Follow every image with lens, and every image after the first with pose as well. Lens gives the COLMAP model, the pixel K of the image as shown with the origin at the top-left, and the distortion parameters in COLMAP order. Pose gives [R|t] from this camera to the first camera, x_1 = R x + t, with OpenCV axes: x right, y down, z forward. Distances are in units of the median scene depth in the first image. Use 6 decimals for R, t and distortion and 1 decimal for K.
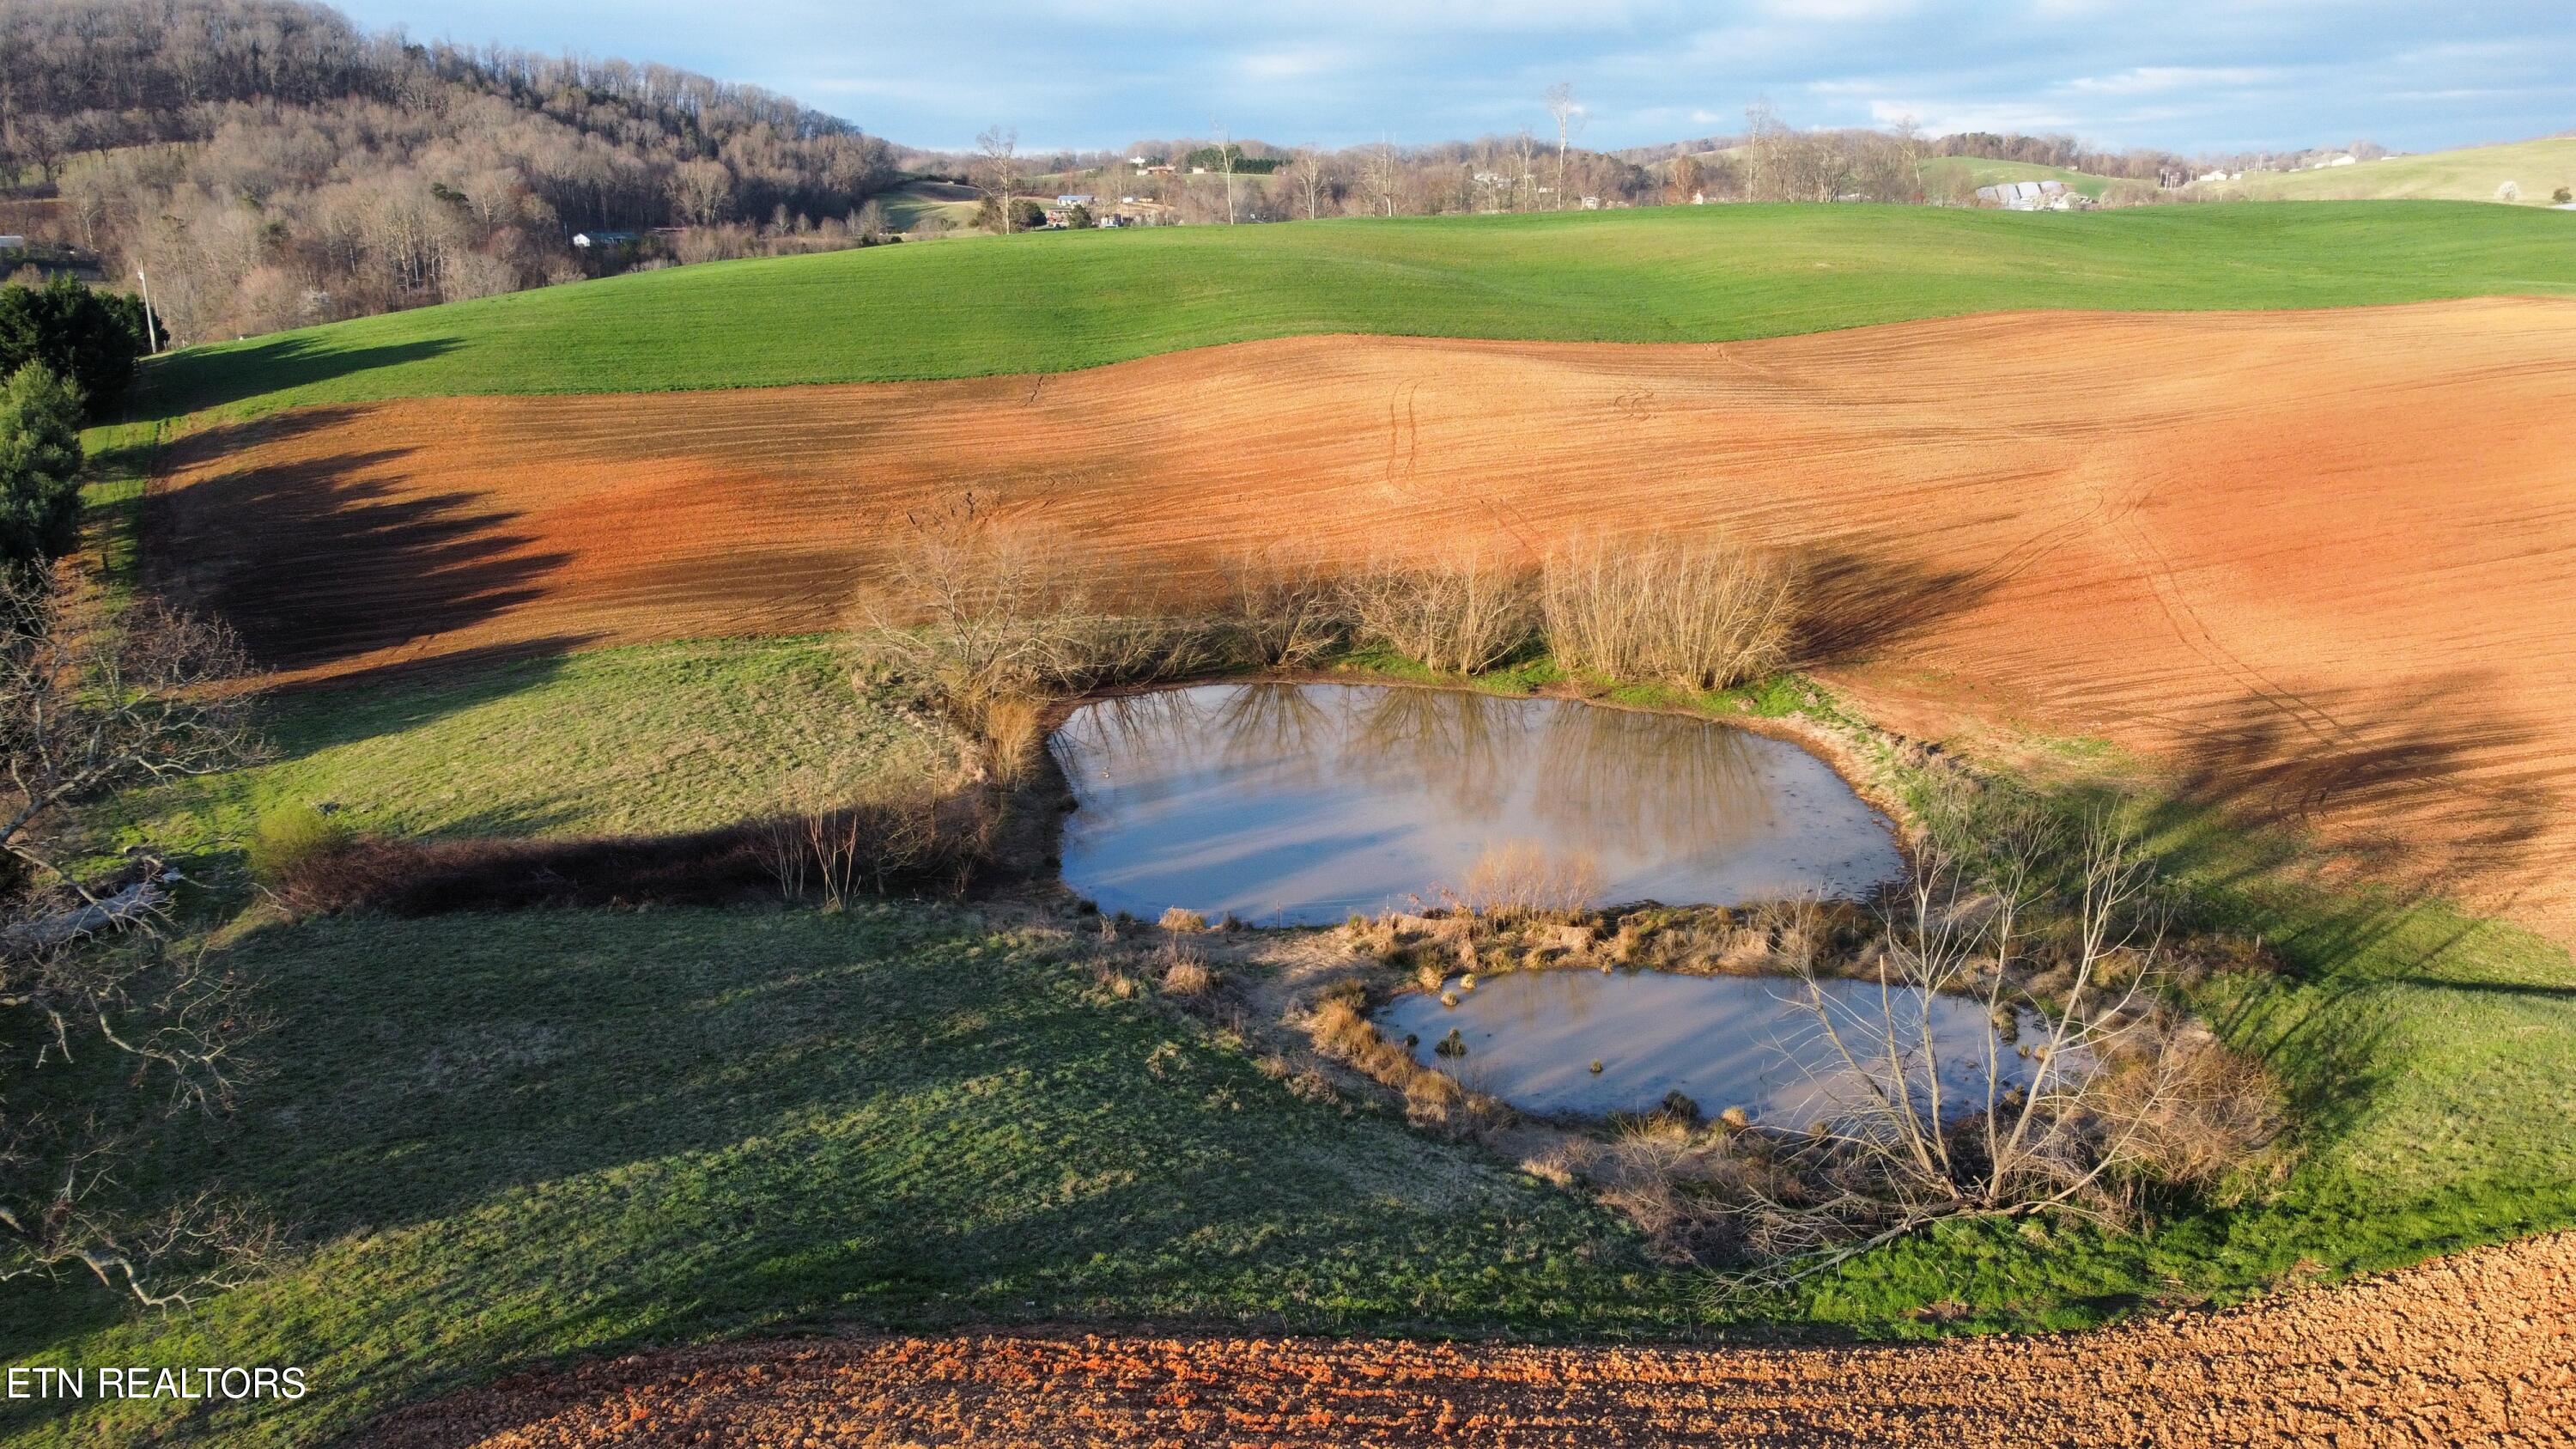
lens RADIAL K [[1907.5, 0, 1287.5], [0, 1907.5, 741.8], [0, 0, 1]] dist [0.004946, -0.005323]
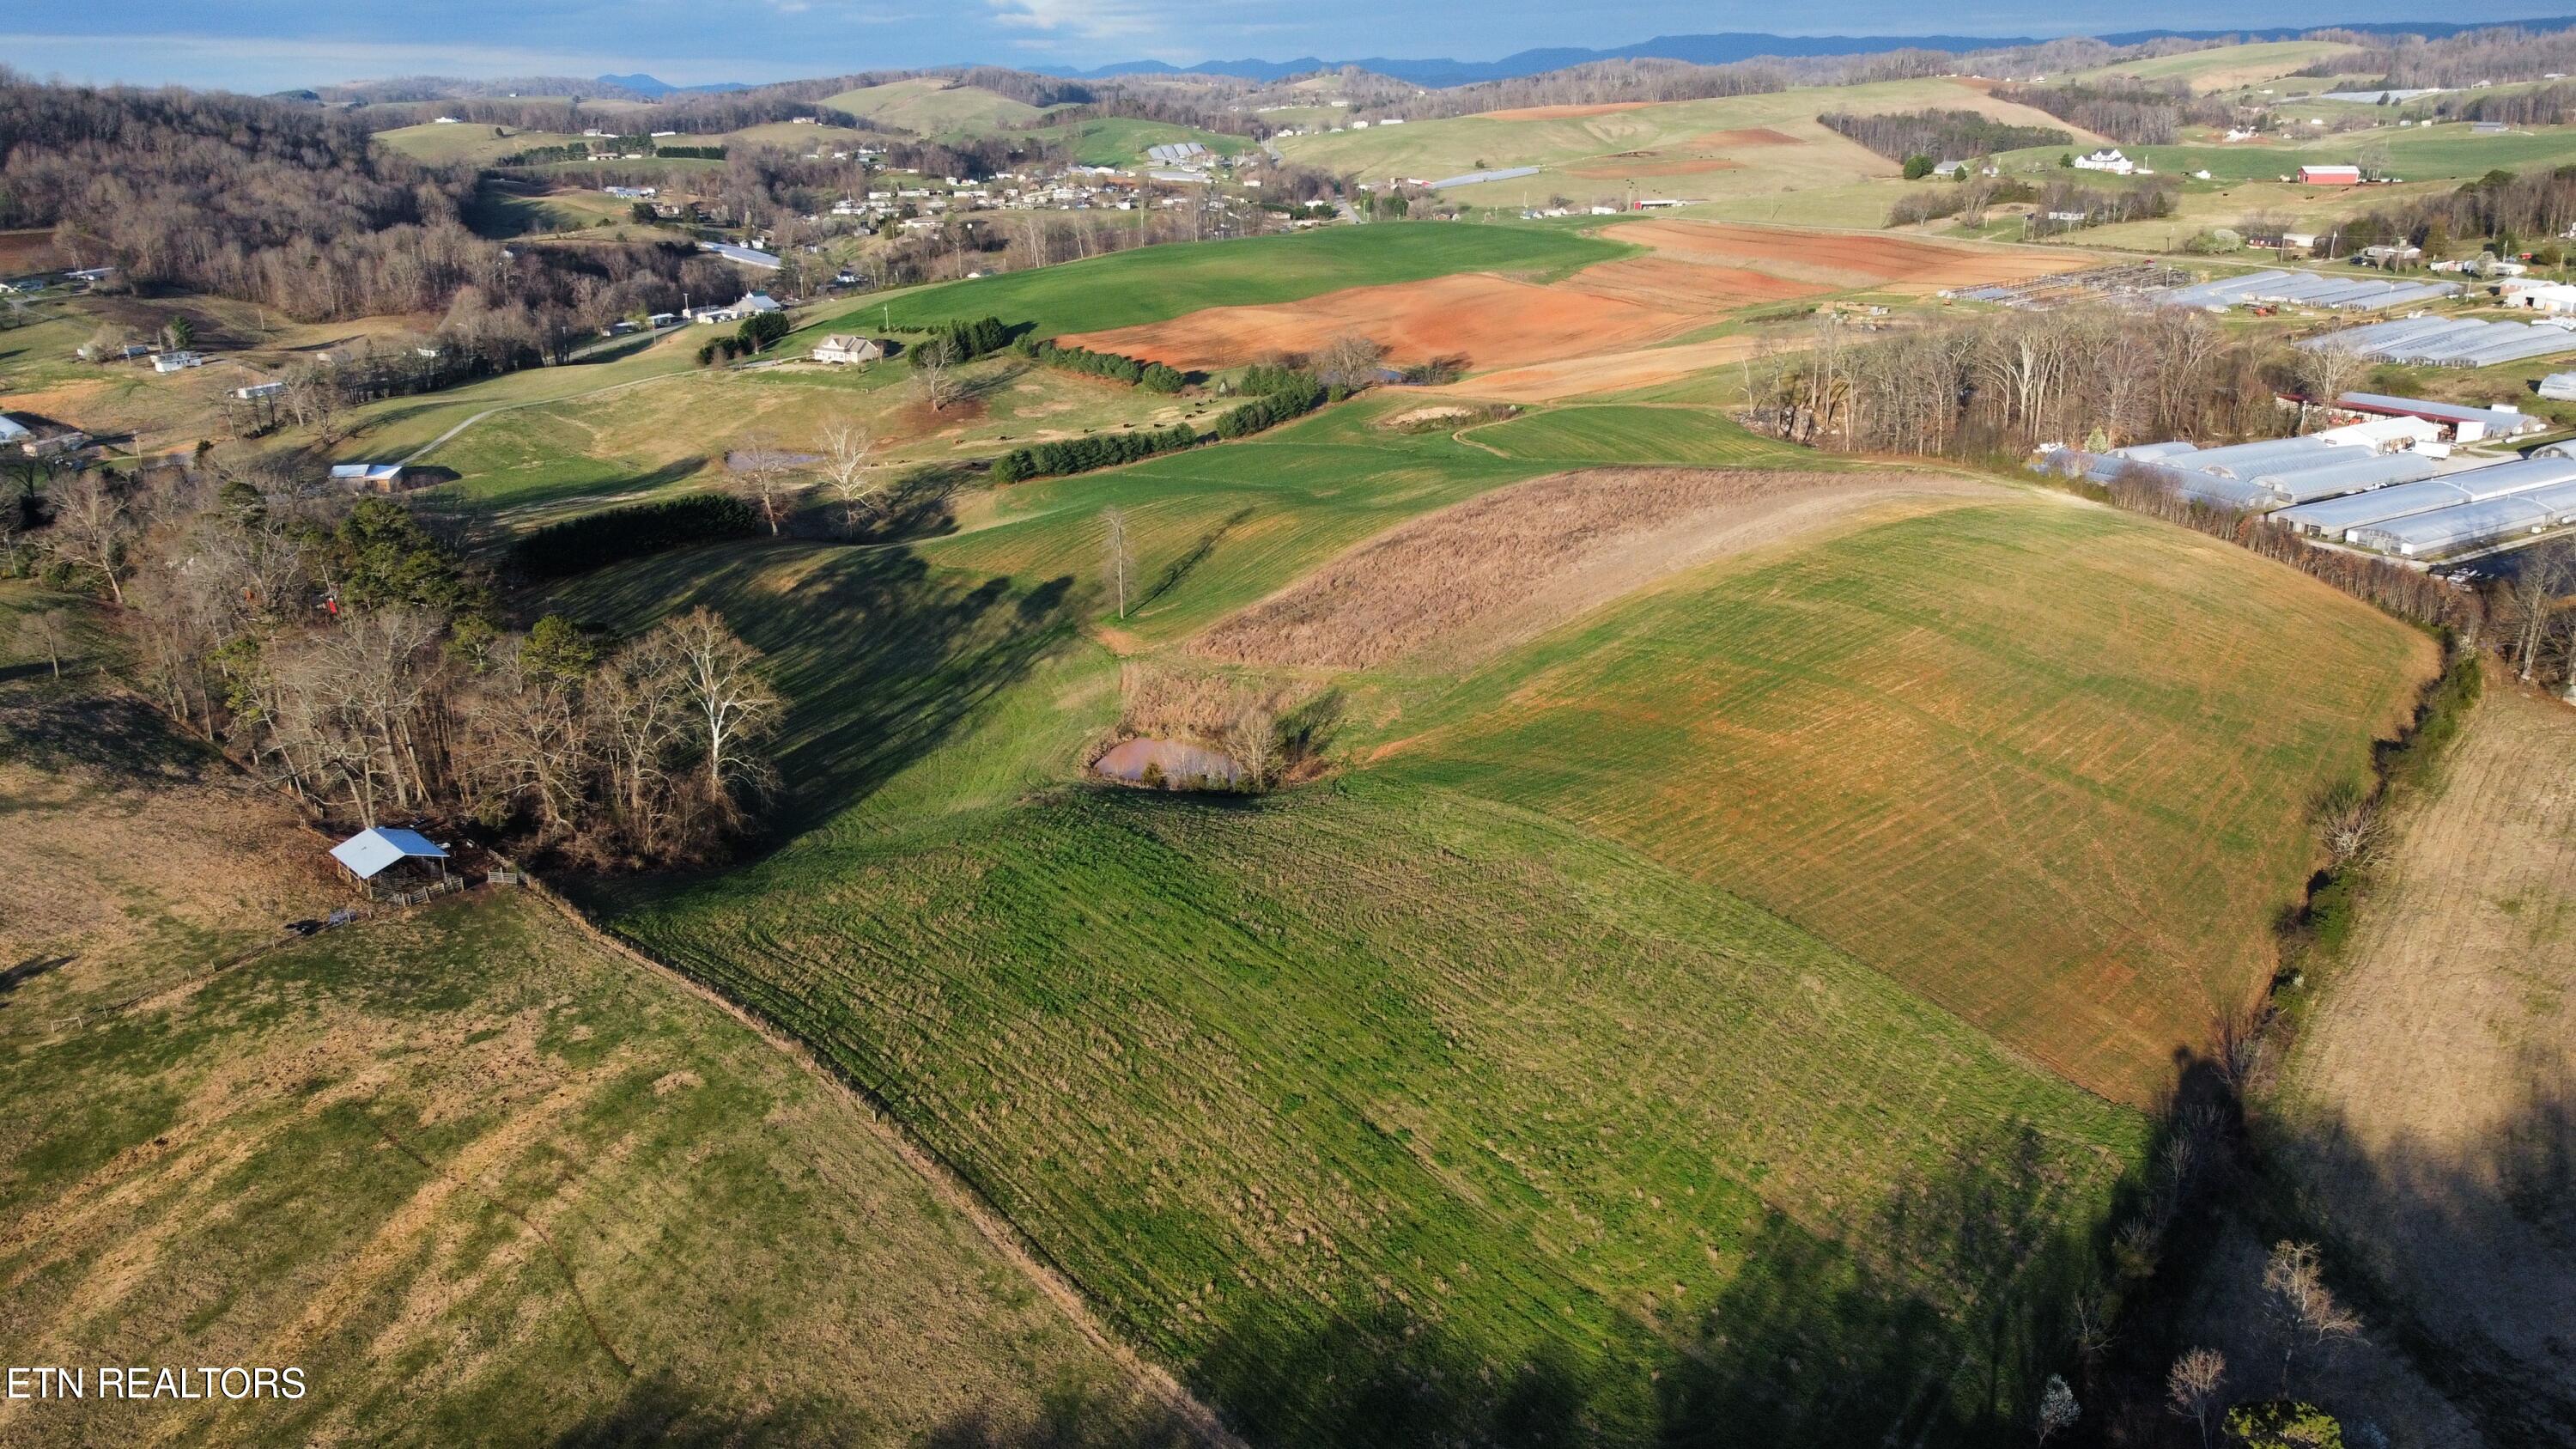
lens RADIAL K [[1907.5, 0, 1287.5], [0, 1907.5, 741.8], [0, 0, 1]] dist [0.004946, -0.005323]
pose [[0.891577, -0.158086, 0.424380, -1.611120], [0.134588, 0.987249, 0.085005, 0.354839], [-0.432407, -0.018672, 0.901485, -2.590770]]
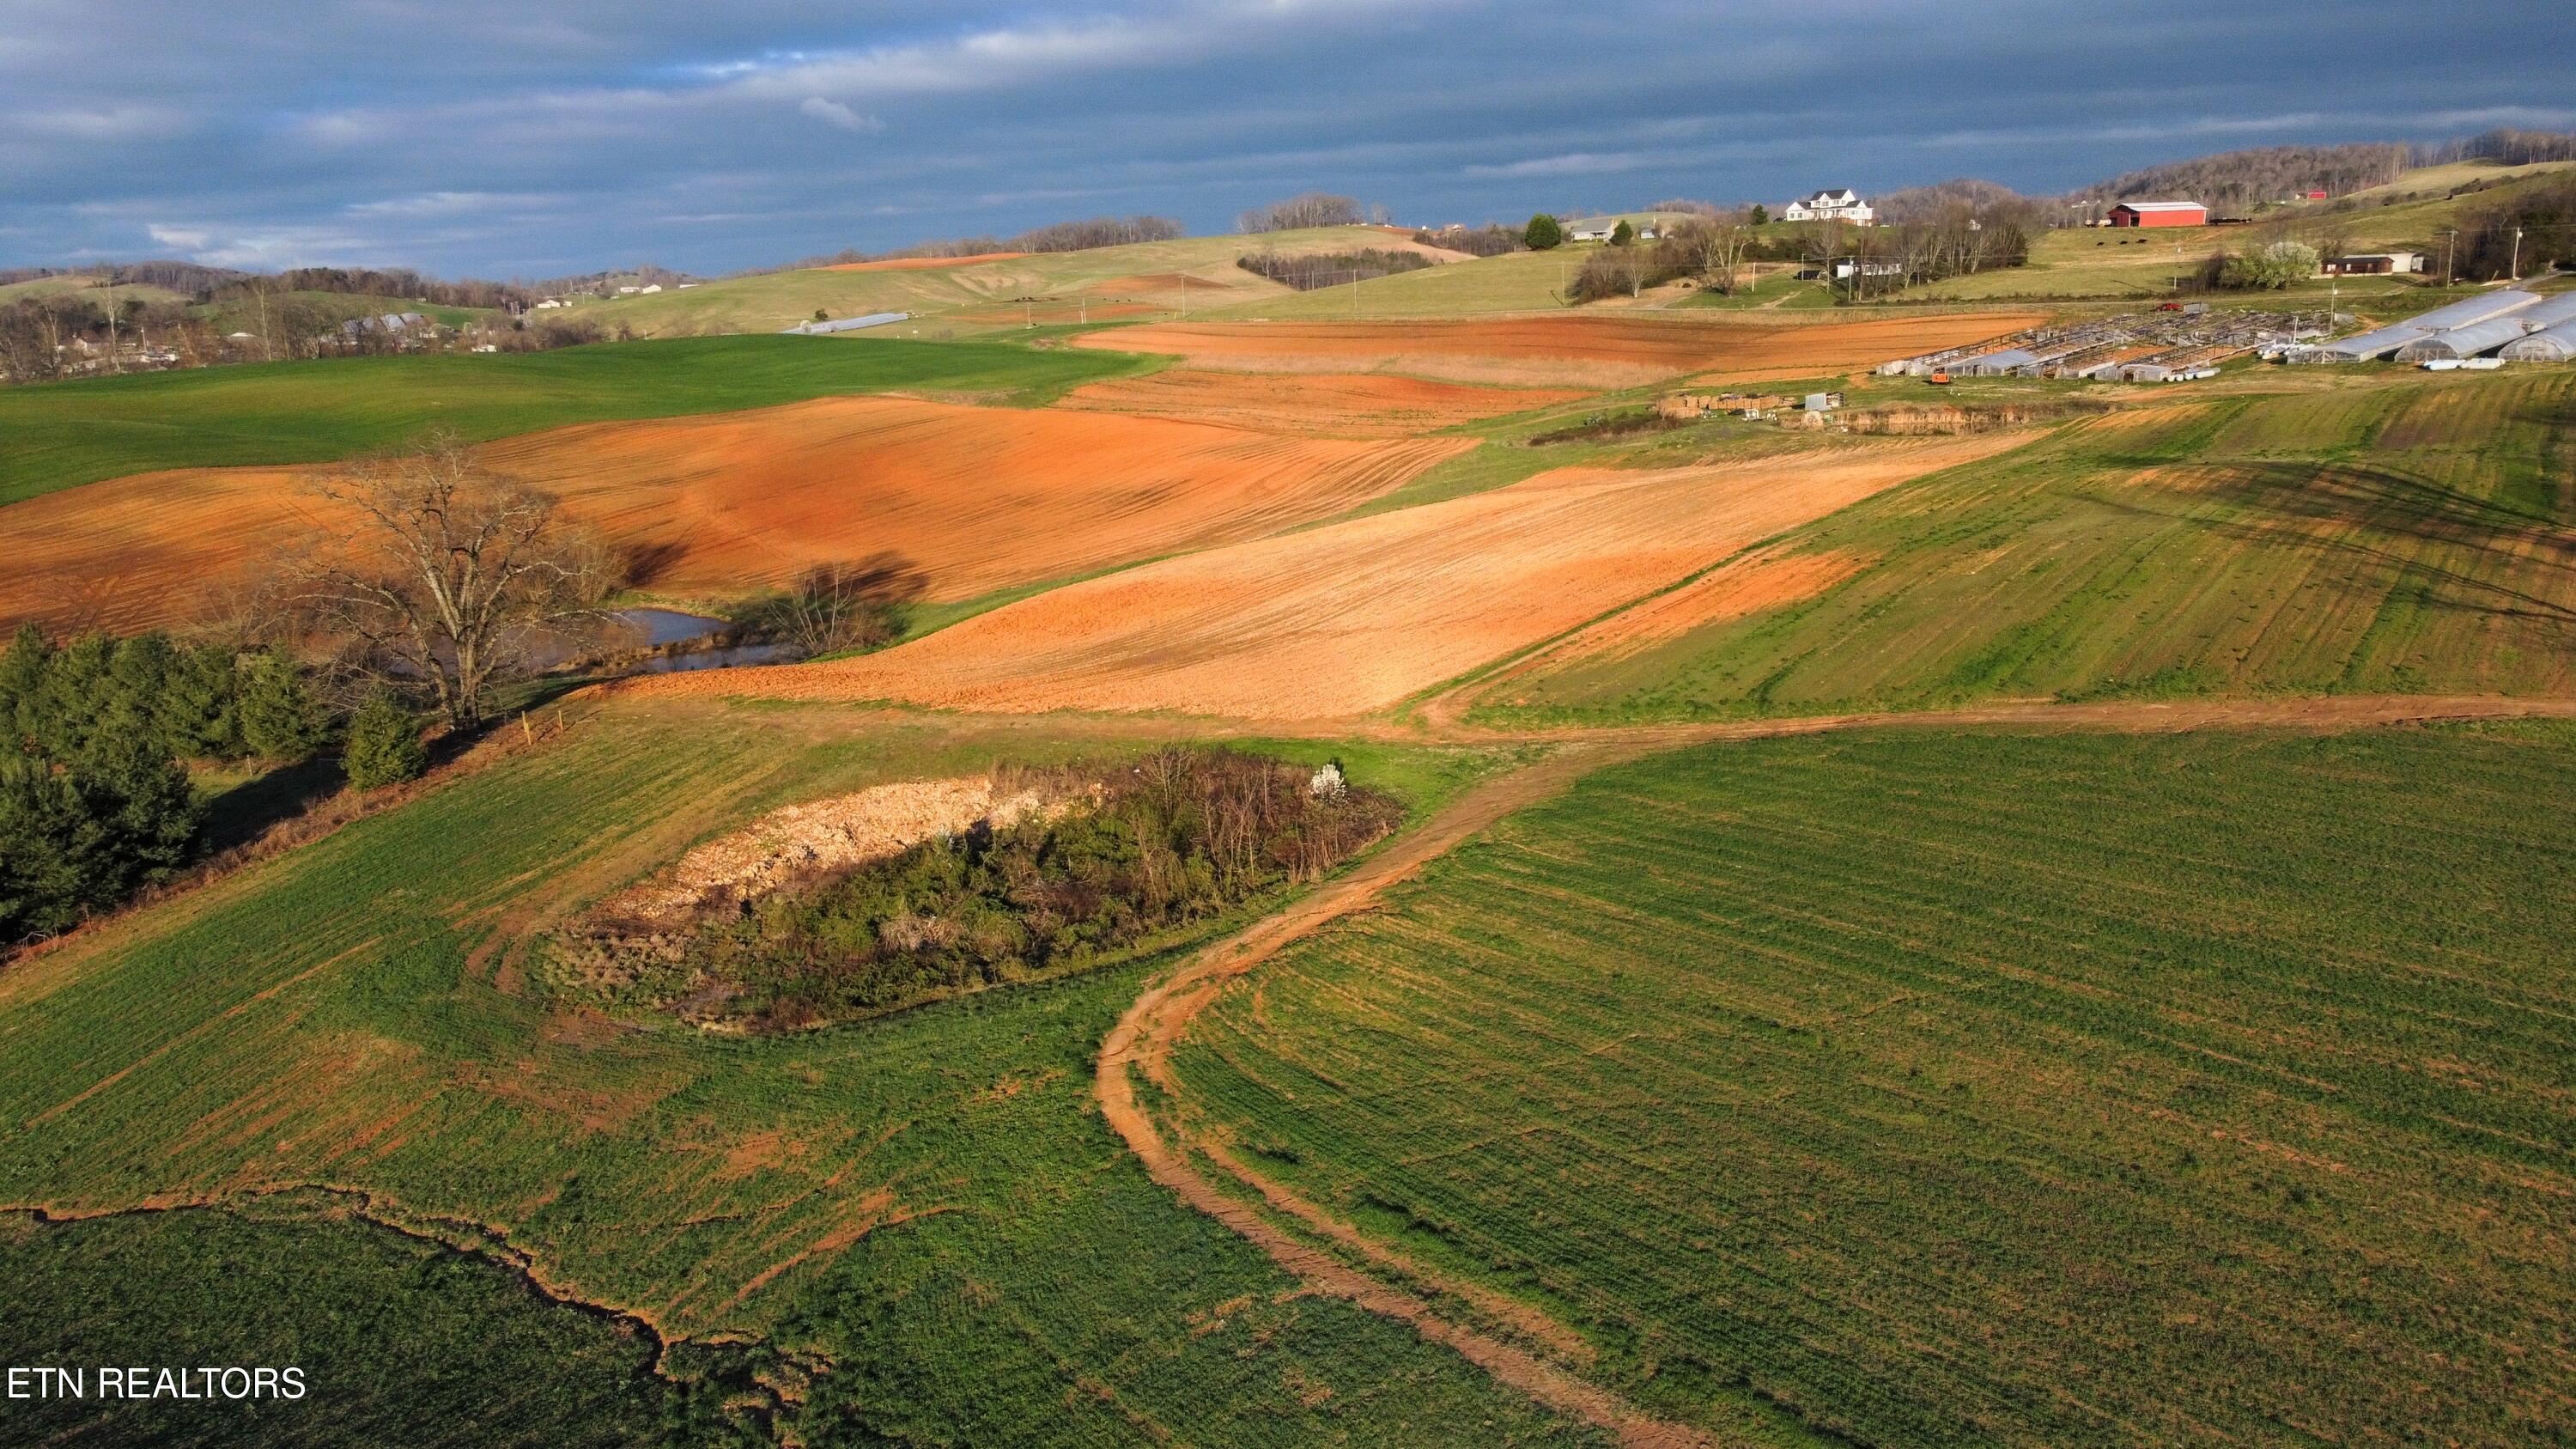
lens RADIAL K [[1907.5, 0, 1287.5], [0, 1907.5, 741.8], [0, 0, 1]] dist [0.004946, -0.005323]
pose [[0.688546, -0.186686, 0.700751, -0.412549], [0.227400, 0.973143, 0.035813, 0.121232], [-0.688617, 0.134692, 0.712506, -0.556860]]
